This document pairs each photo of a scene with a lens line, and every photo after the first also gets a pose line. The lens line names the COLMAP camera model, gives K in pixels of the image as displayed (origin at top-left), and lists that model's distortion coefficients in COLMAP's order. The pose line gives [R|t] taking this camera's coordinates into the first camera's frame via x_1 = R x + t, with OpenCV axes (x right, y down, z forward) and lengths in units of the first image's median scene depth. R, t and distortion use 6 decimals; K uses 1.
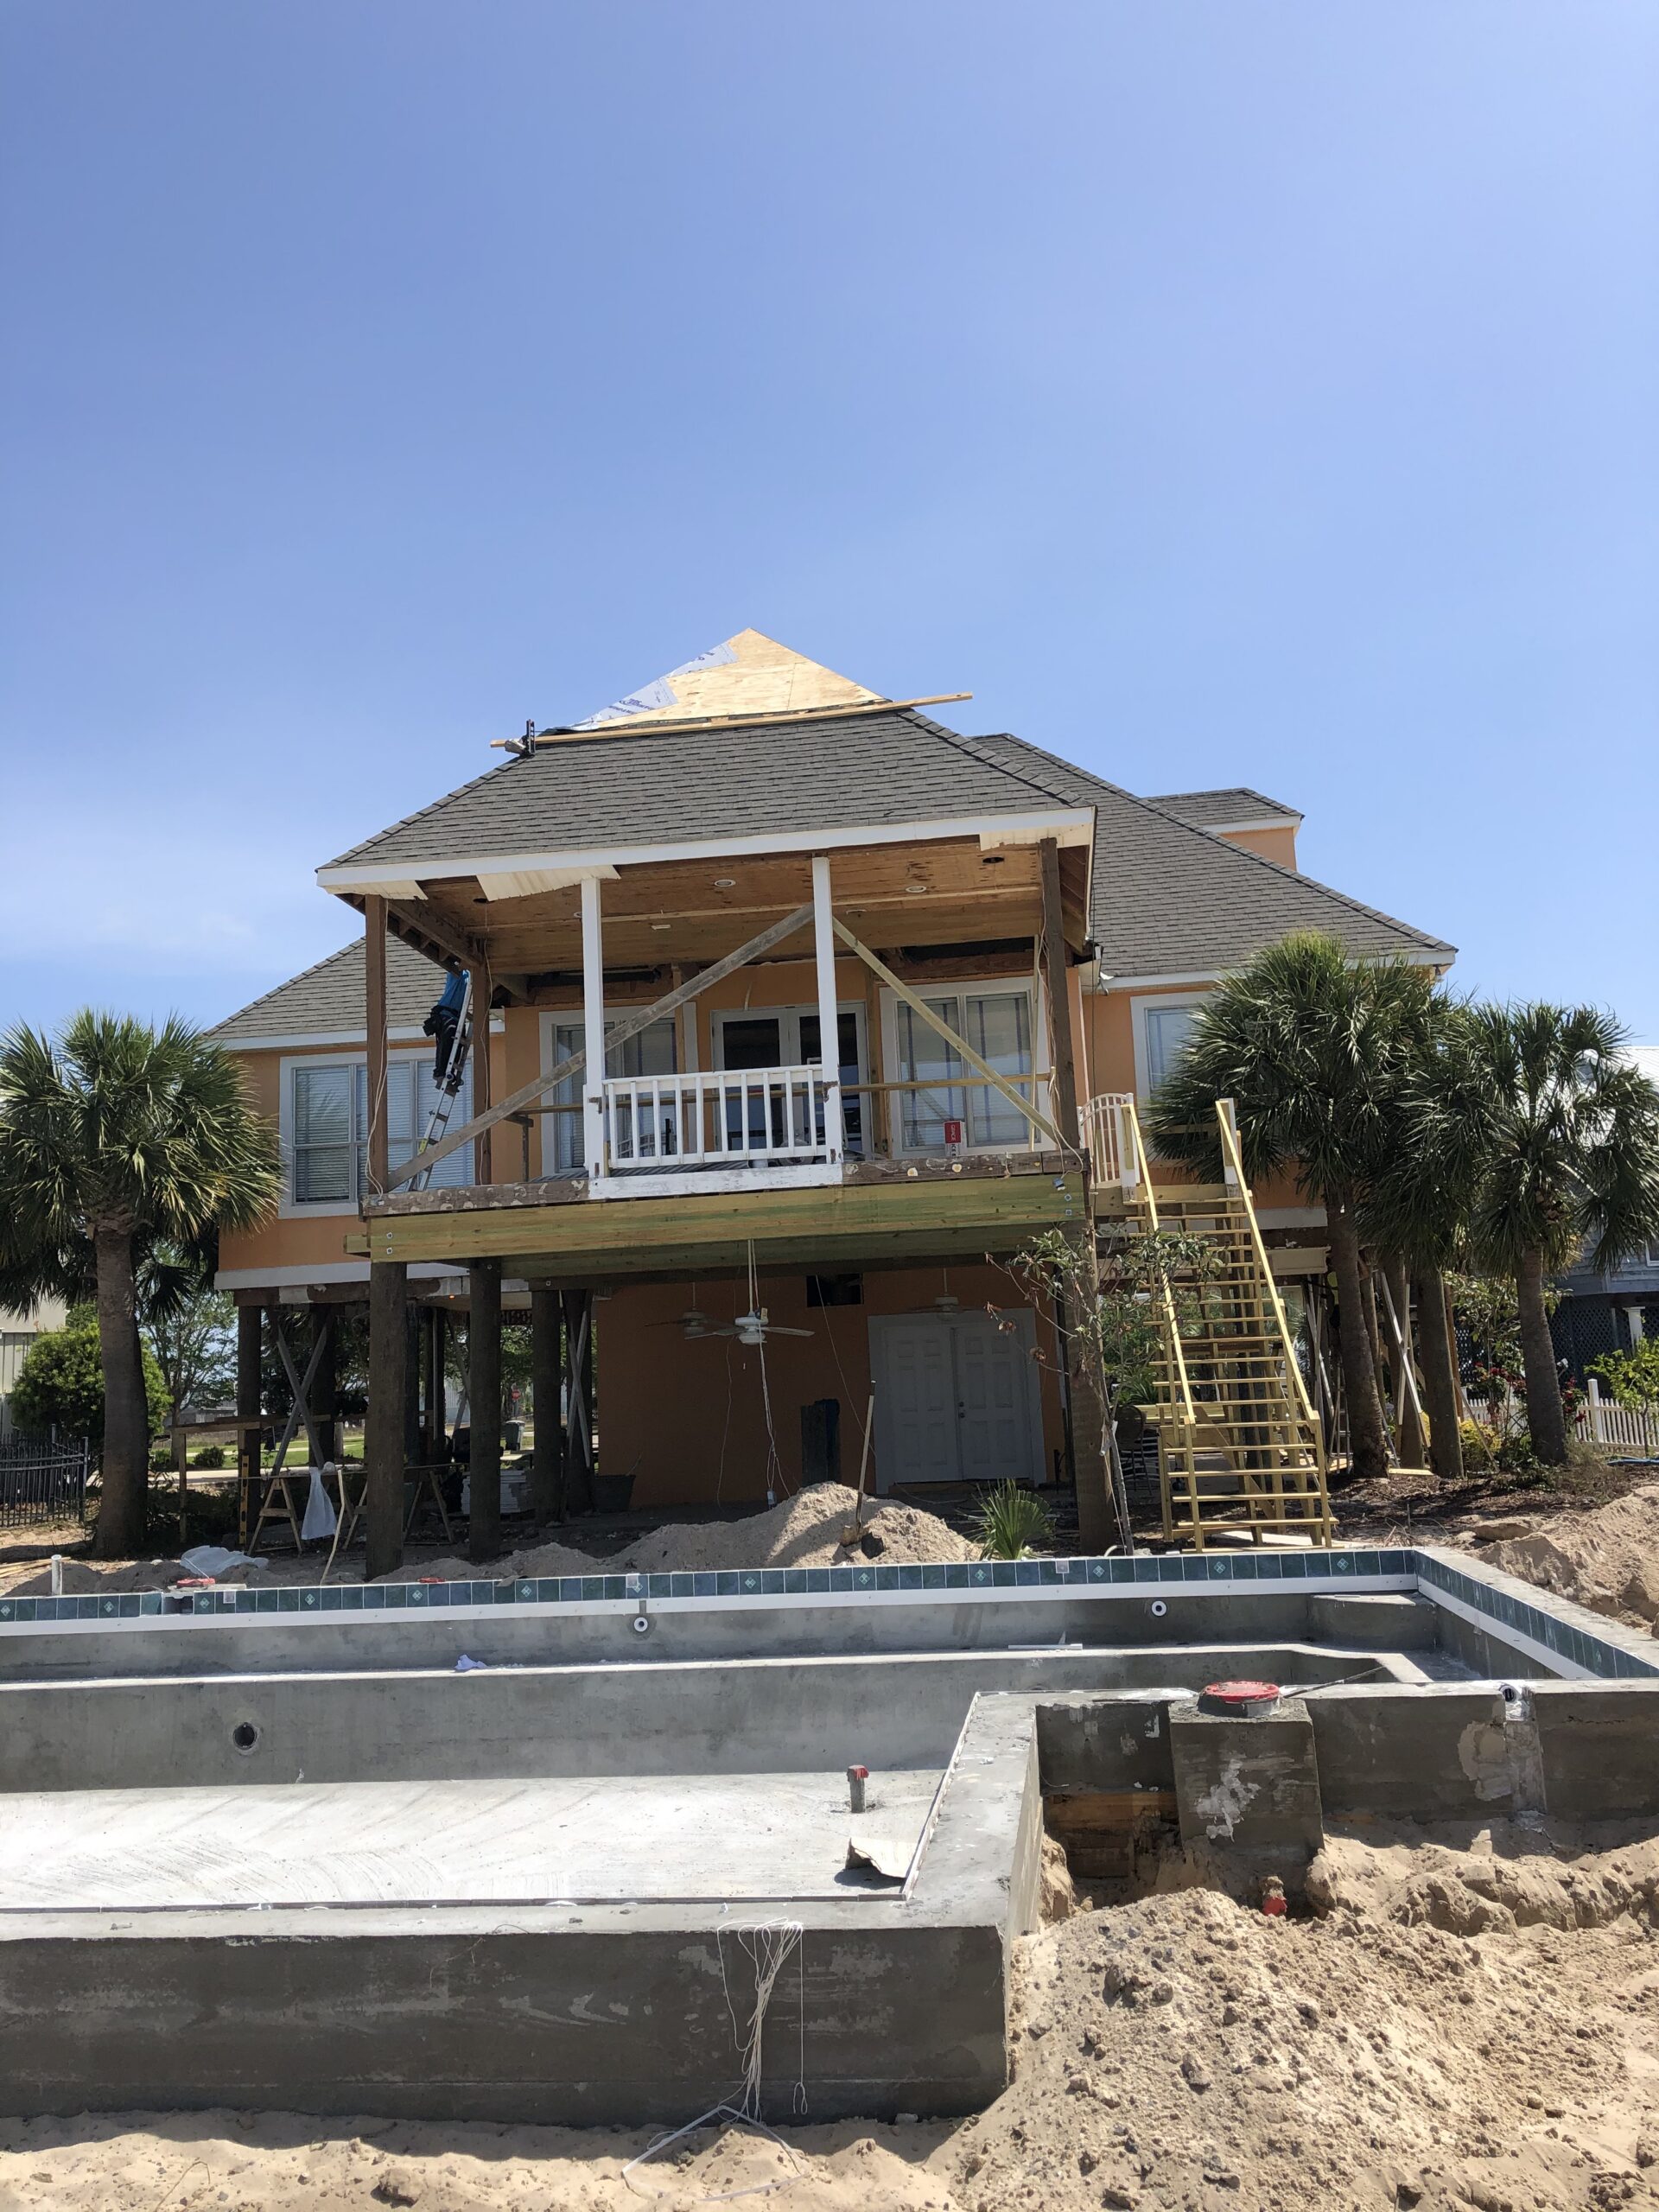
lens RADIAL K [[1797.1, 0, 829.5], [0, 1797.1, 1106.0], [0, 0, 1]] dist [0.086136, -0.001700]
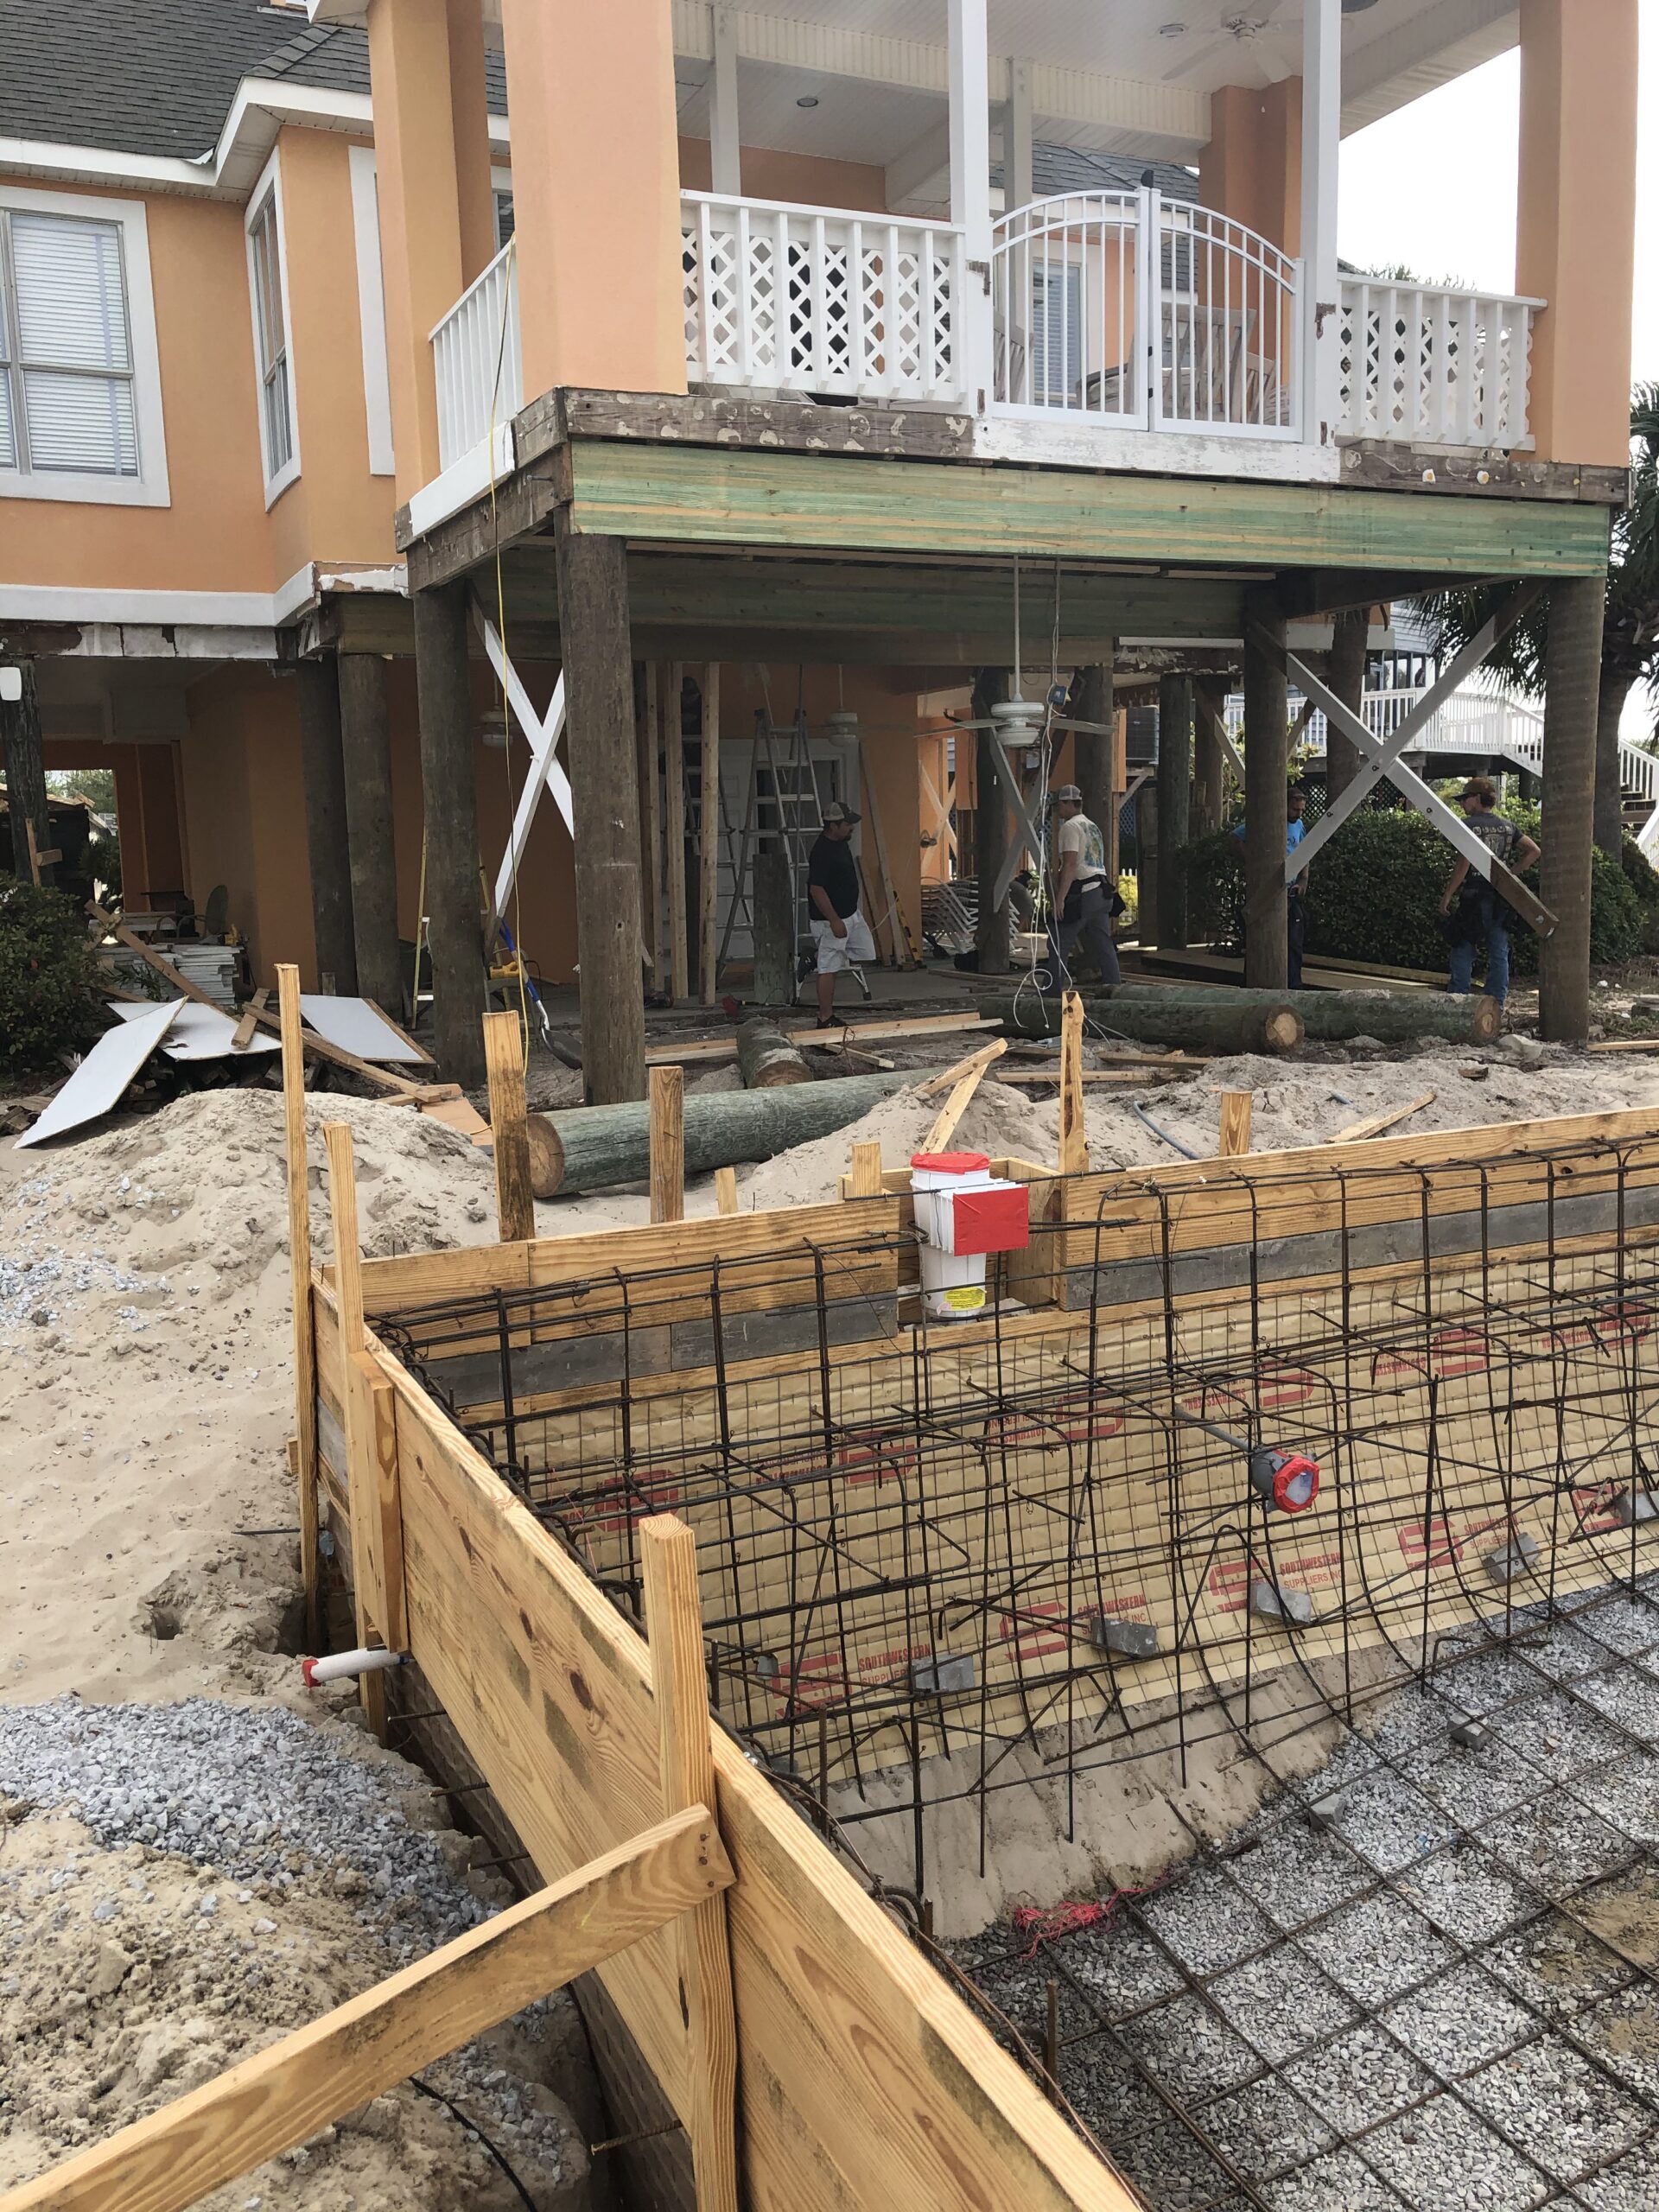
lens RADIAL K [[1842.9, 0, 829.5], [0, 1842.9, 1106.0], [0, 0, 1]] dist [0.004867, 0.003221]
pose [[0.837995, -0.056320, 0.542764, -0.453855], [-0.098501, 0.962708, 0.251975, 0.097943], [-0.536715, -0.264617, 0.801196, 0.479512]]
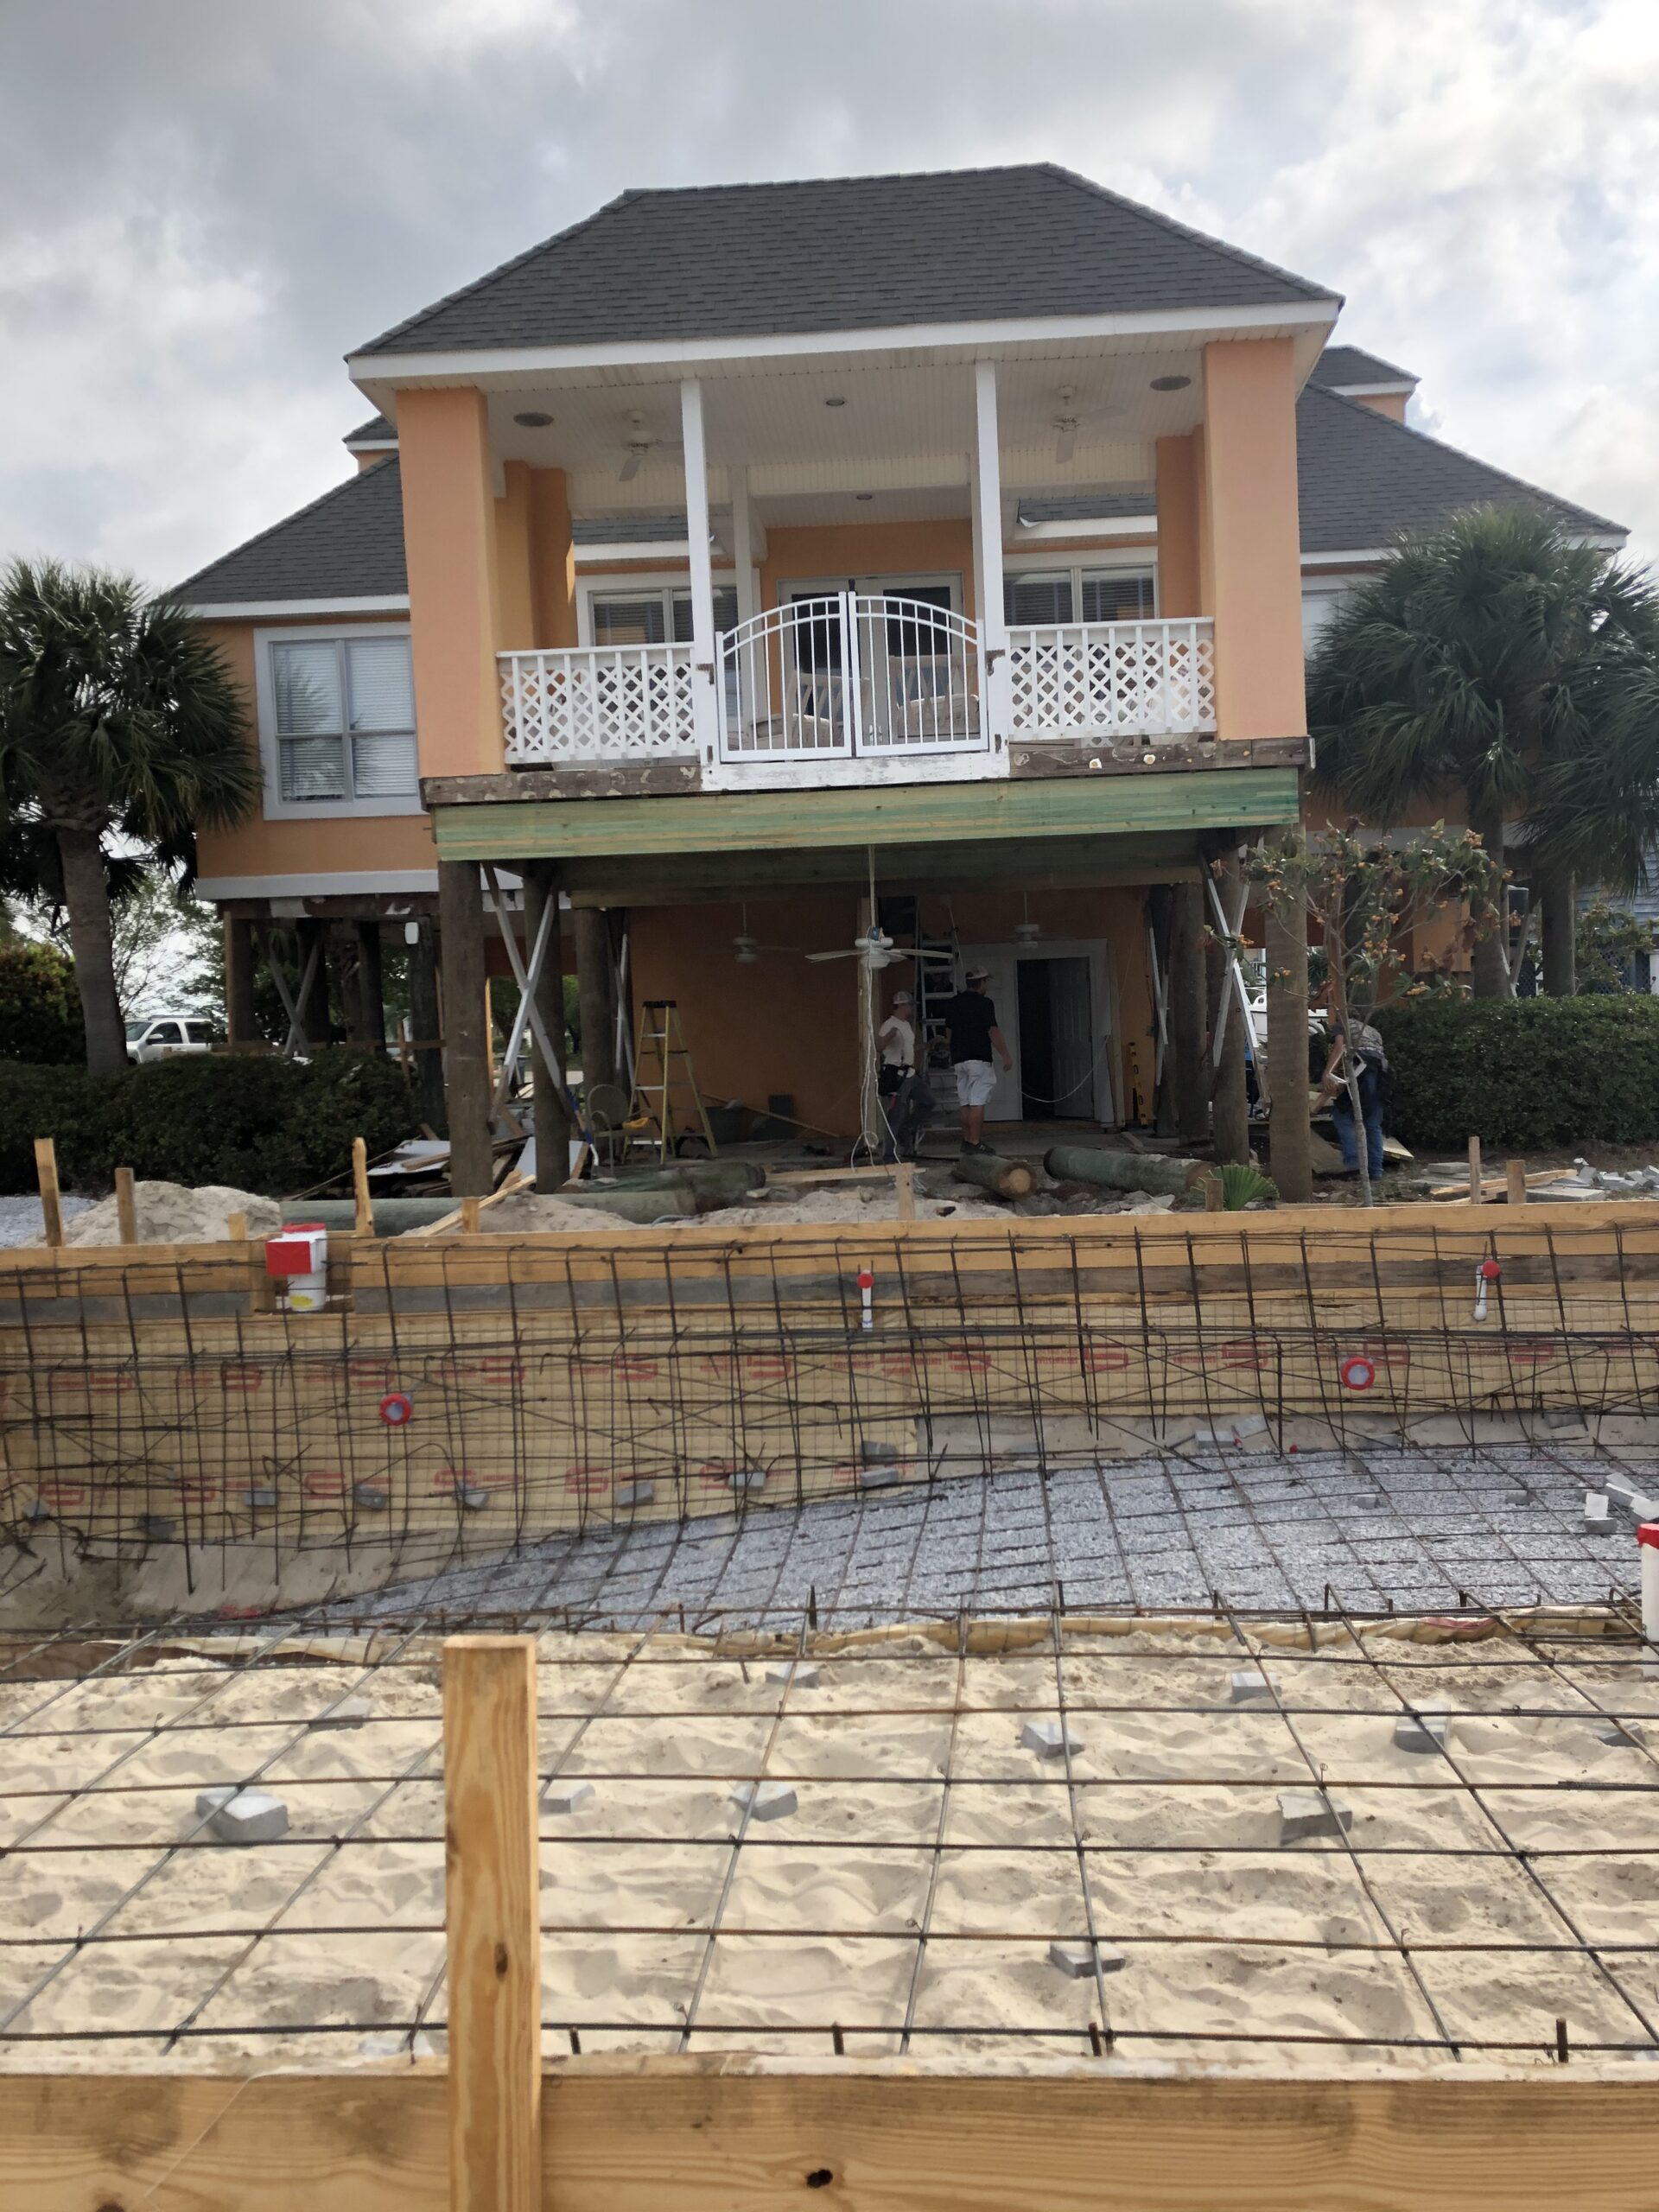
lens RADIAL K [[1797.1, 0, 829.5], [0, 1797.1, 1106.0], [0, 0, 1]] dist [0.086136, -0.001700]
pose [[0.998128, 0.011040, 0.060155, -0.114259], [-0.022507, 0.980855, 0.193436, 0.030114], [-0.056868, -0.194428, 0.979267, 0.138091]]
